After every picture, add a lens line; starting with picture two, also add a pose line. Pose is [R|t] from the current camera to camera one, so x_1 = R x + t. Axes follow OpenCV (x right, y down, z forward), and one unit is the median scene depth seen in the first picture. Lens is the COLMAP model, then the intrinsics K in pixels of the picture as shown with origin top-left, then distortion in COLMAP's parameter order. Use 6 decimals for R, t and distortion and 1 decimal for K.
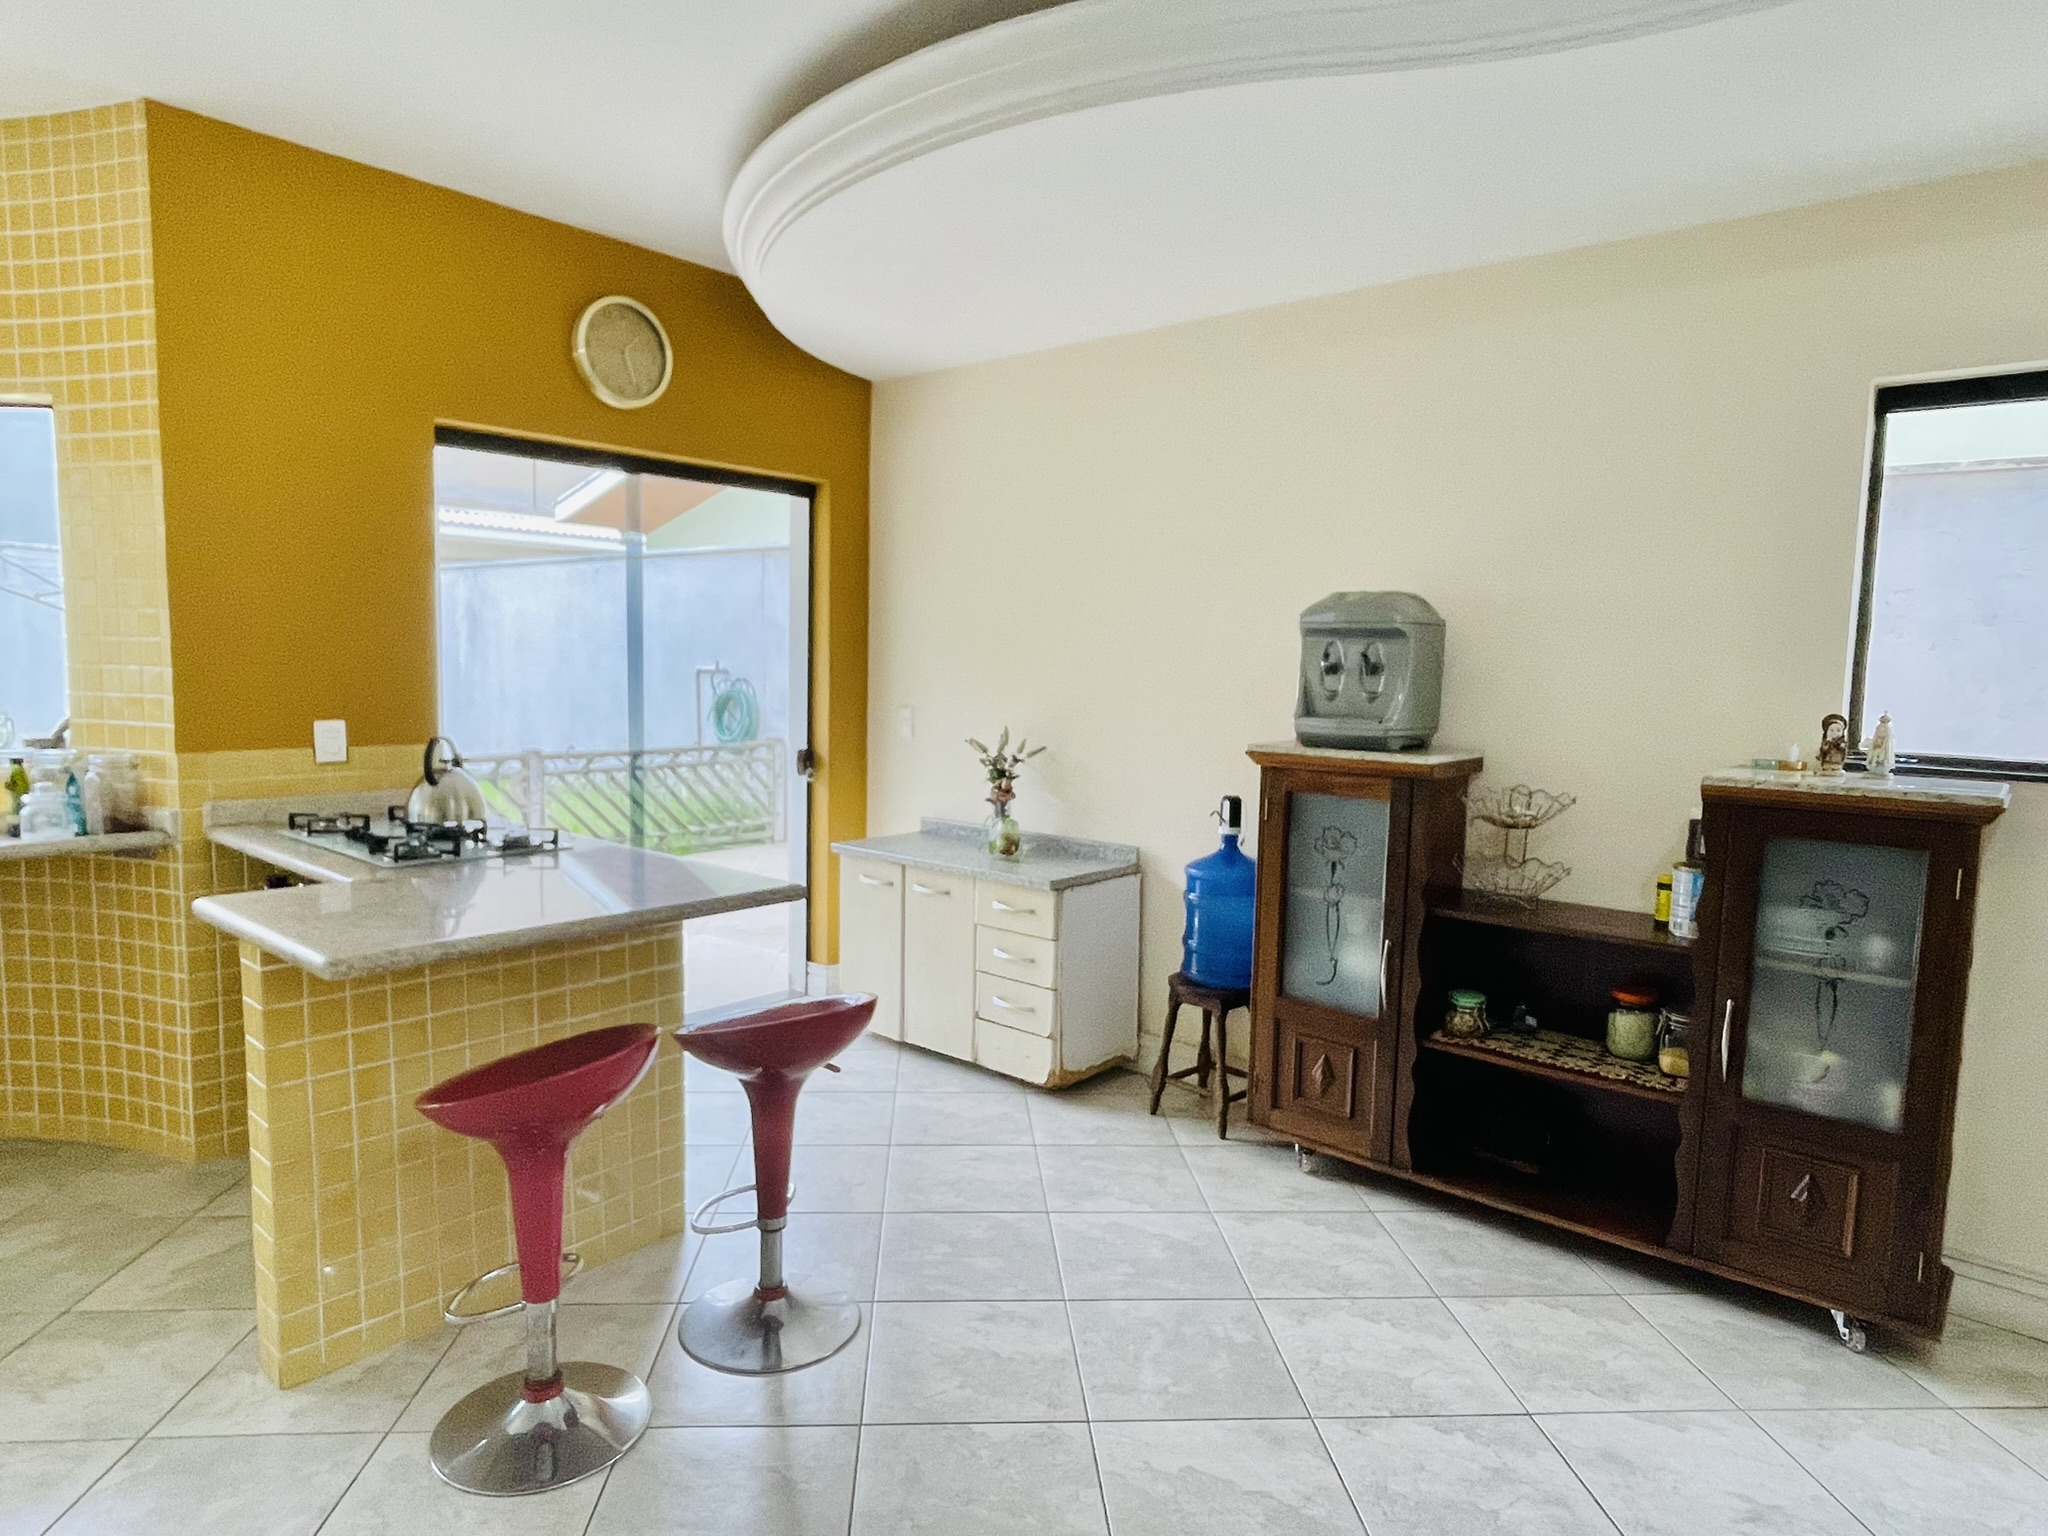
lens RADIAL K [[1204.2, 0, 1035.2], [0, 1204.2, 786.9], [0, 0, 1]] dist [-0.007606, -0.006998]
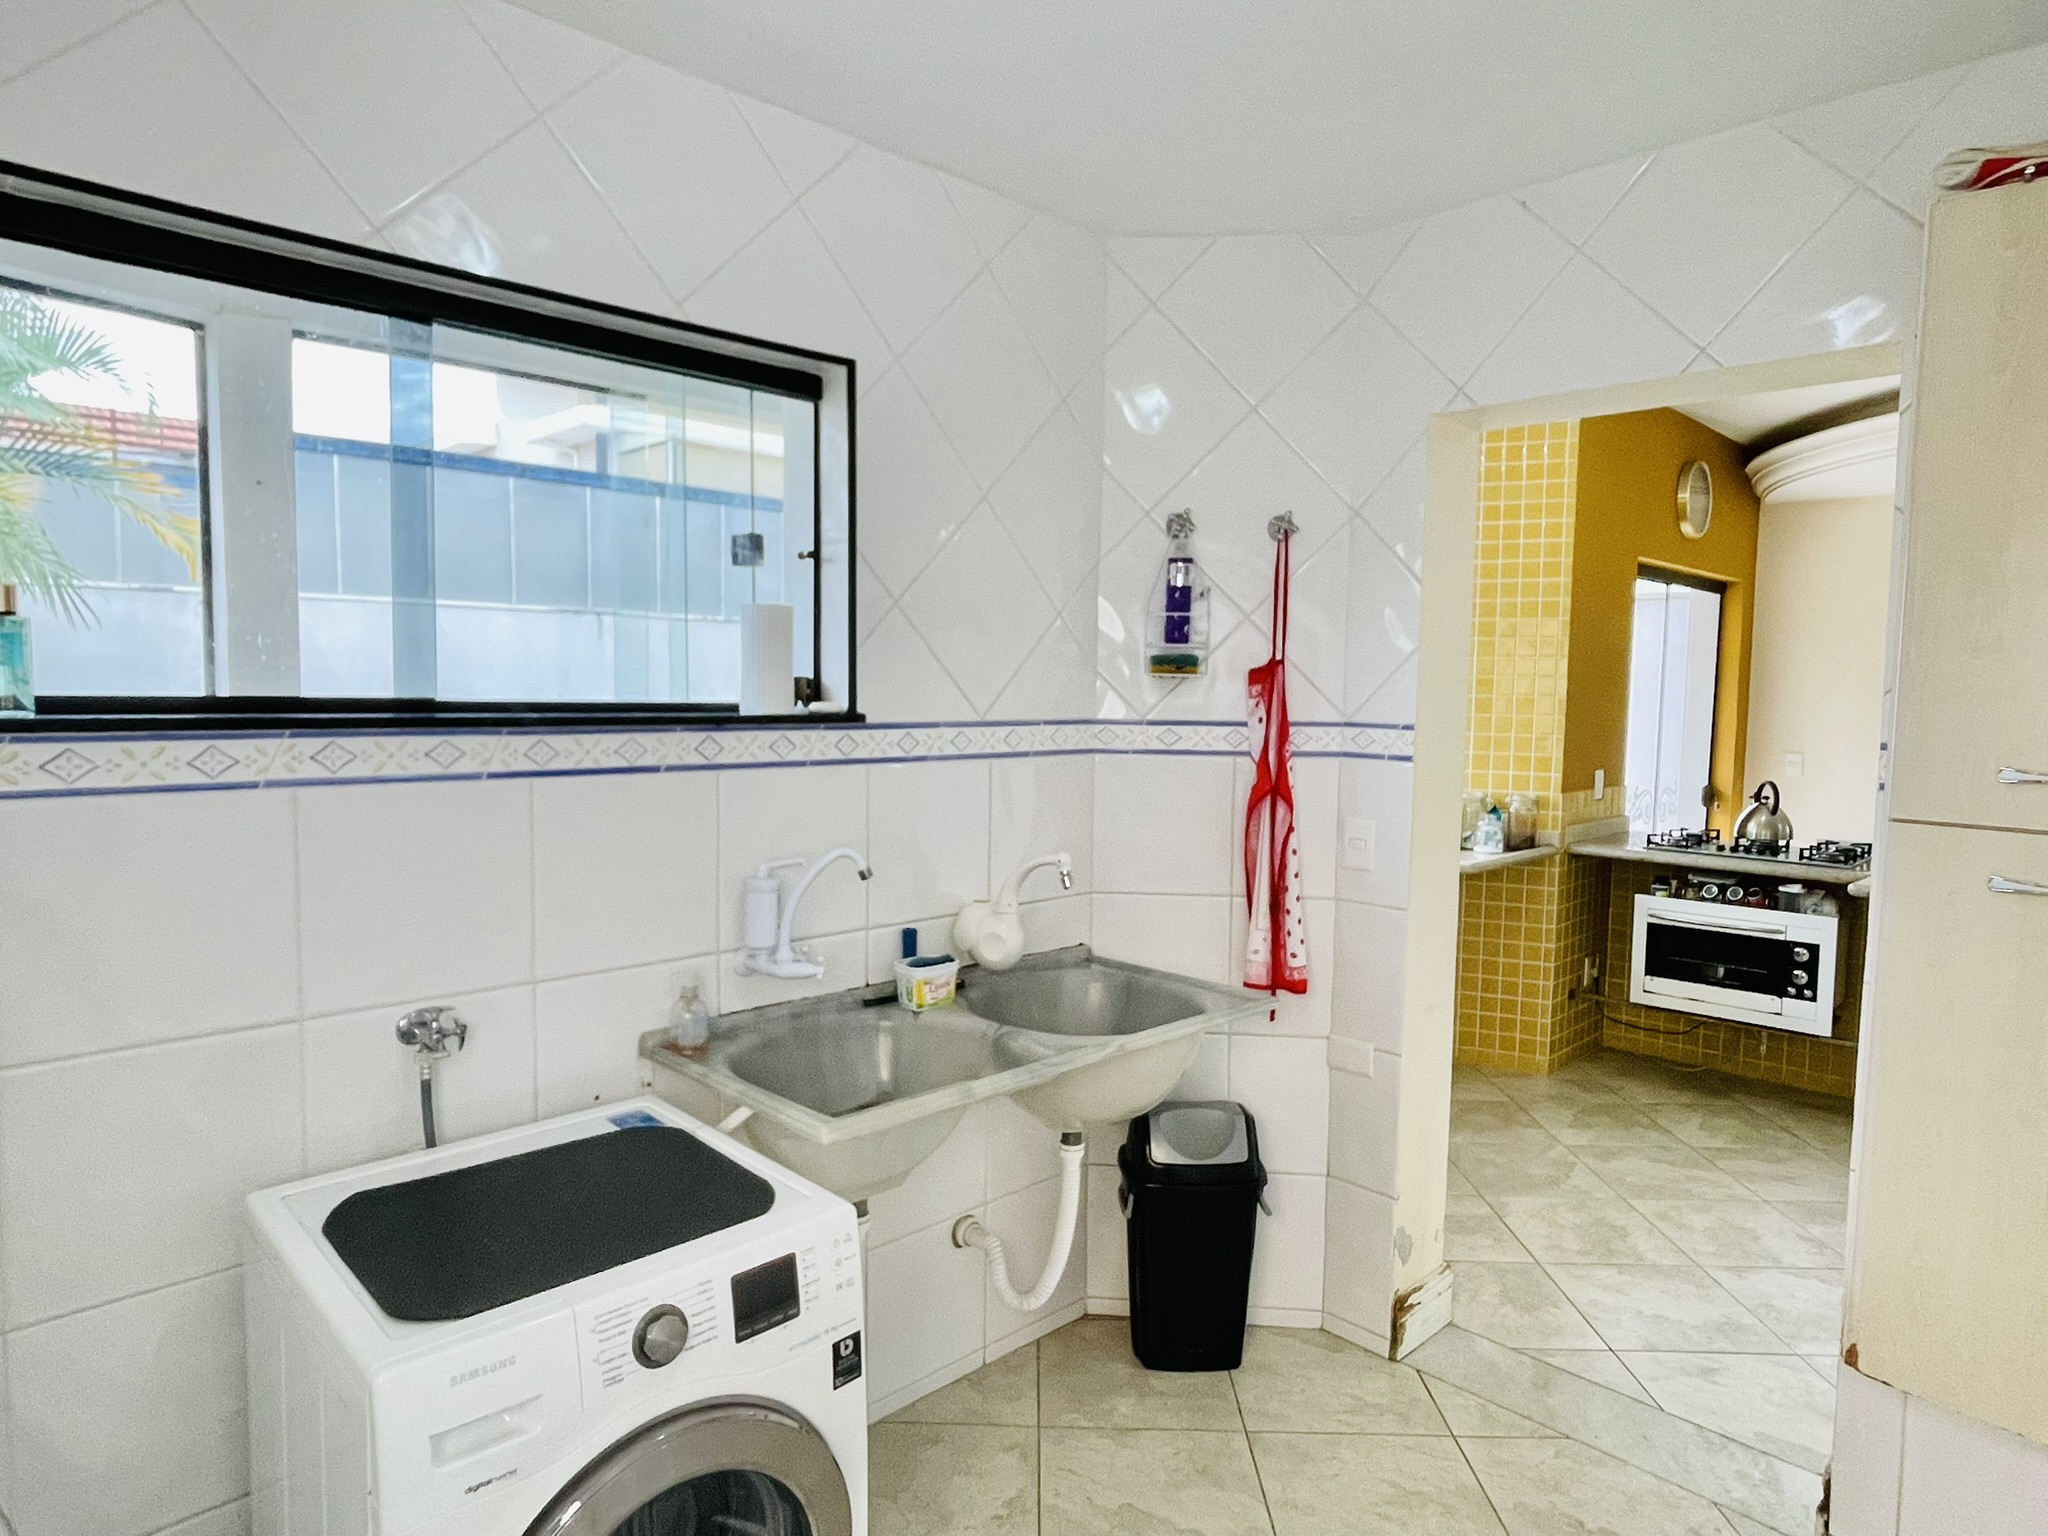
lens RADIAL K [[1204.2, 0, 1022.5], [0, 1204.2, 777.2], [0, 0, 1]] dist [-0.007606, -0.006998]
pose [[0.995601, -0.003173, -0.093637, -1.025207], [0.000377, 0.999554, -0.029870, -0.003489], [0.093690, 0.029703, 0.995158, -0.447291]]
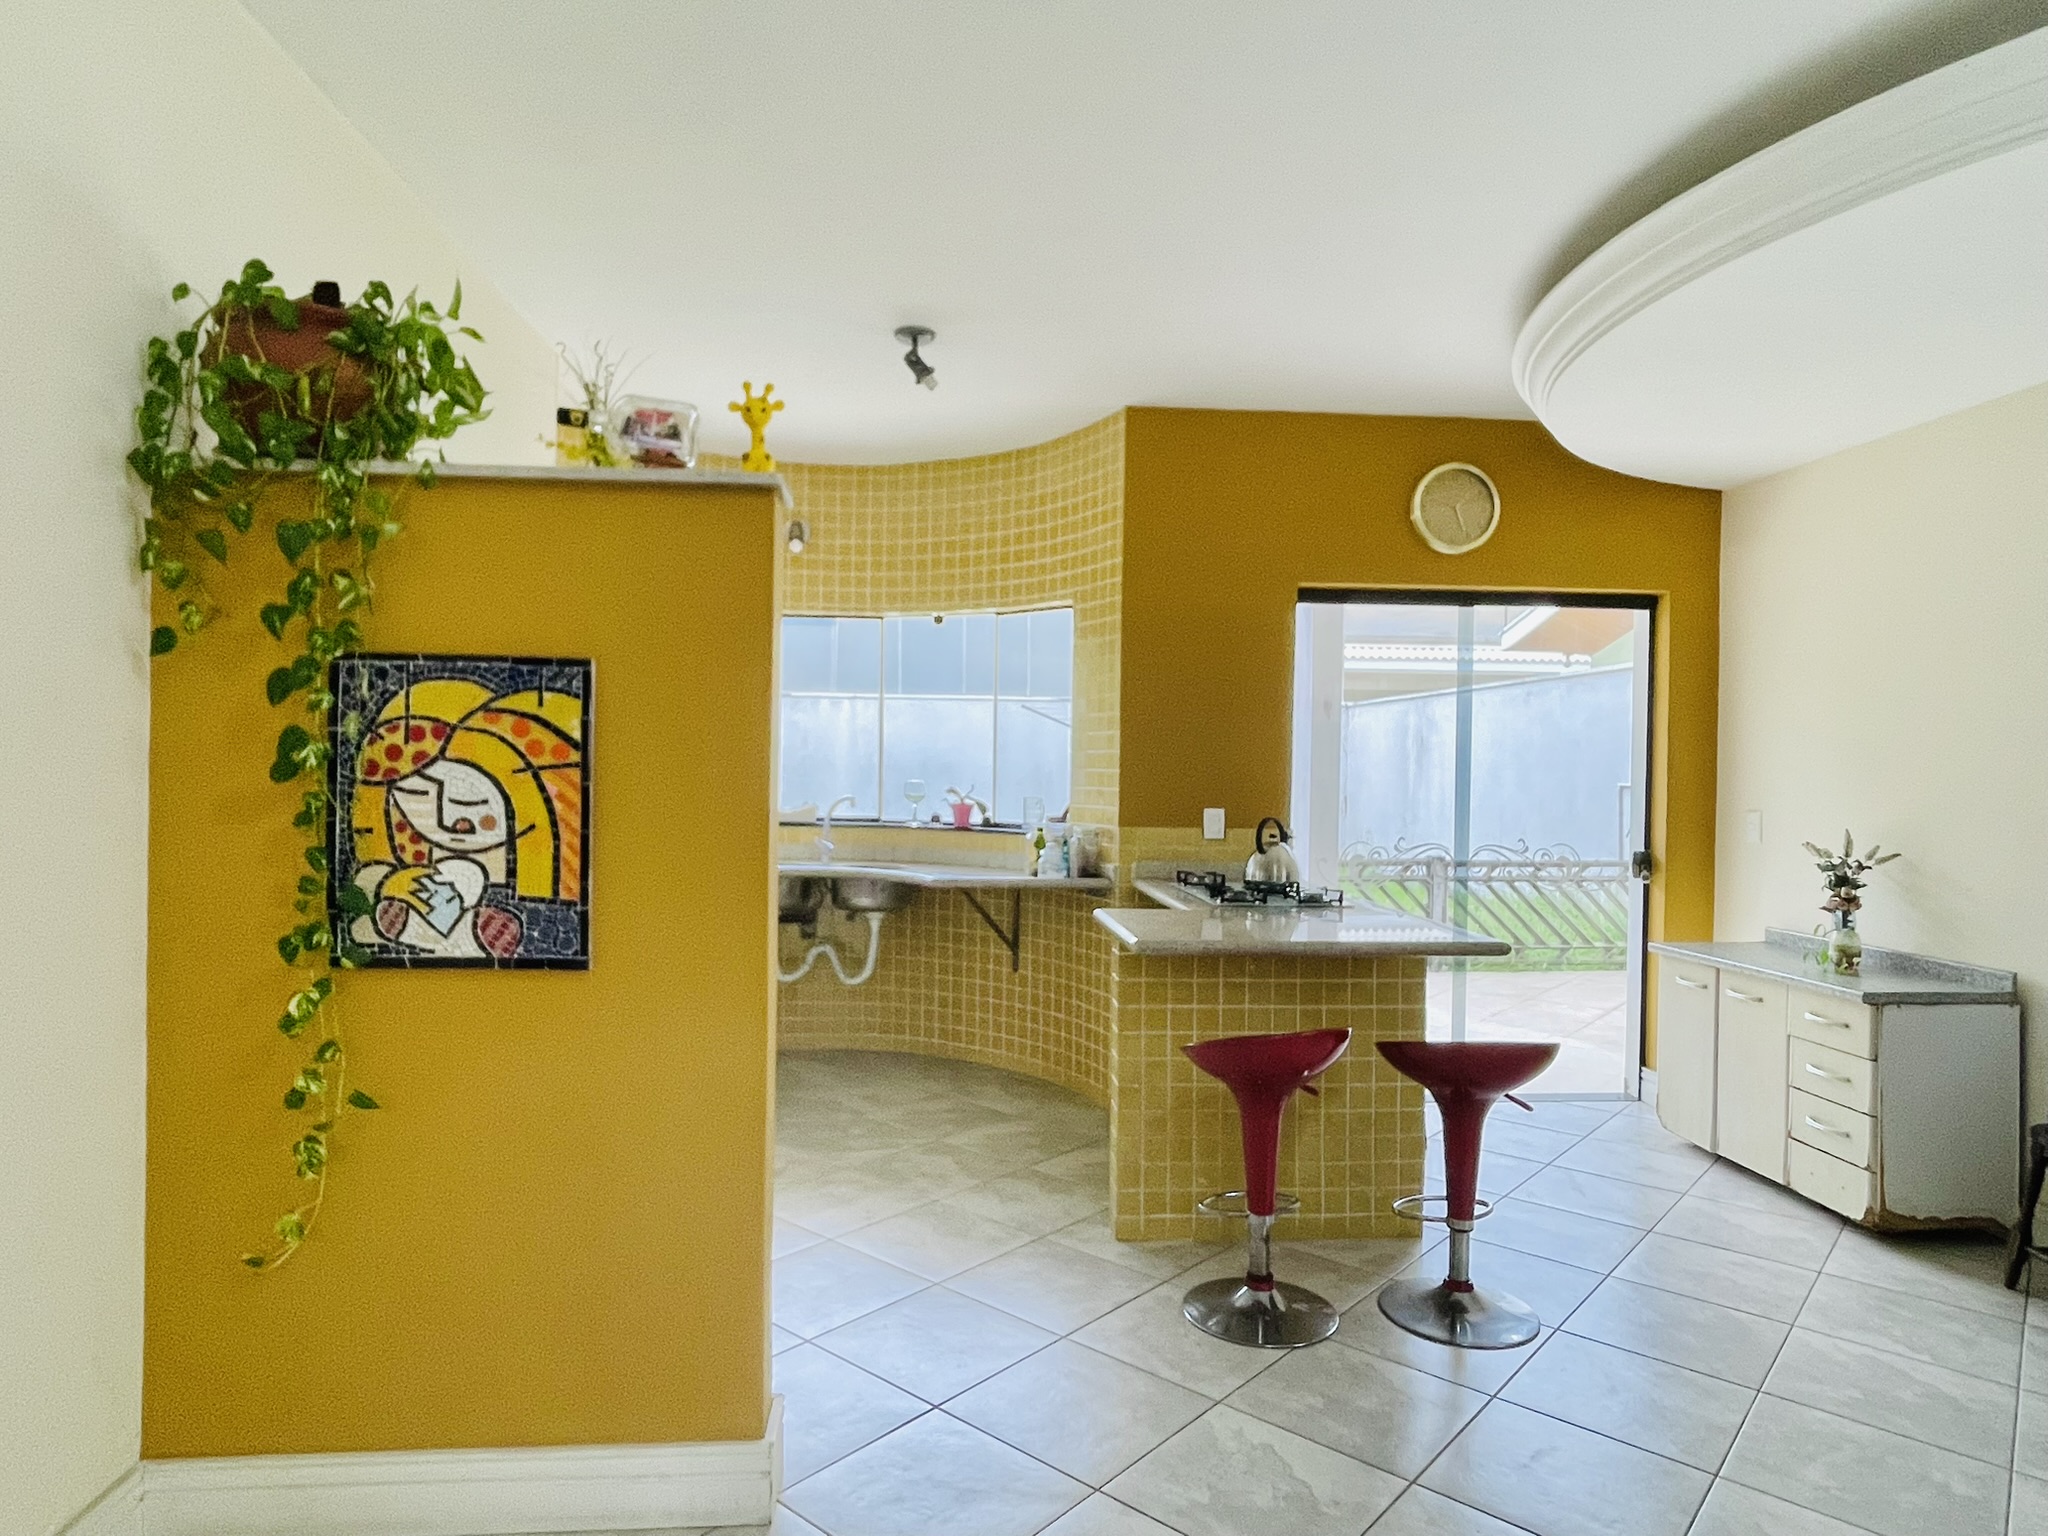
lens RADIAL K [[1204.2, 0, 993.0], [0, 1204.2, 786.2], [0, 0, 1]] dist [-0.007606, -0.006998]
pose [[0.690565, -0.004880, -0.723254, 0.209368], [-0.071647, 0.994597, -0.075119, 0.036302], [0.719713, 0.103693, 0.686484, -0.121354]]
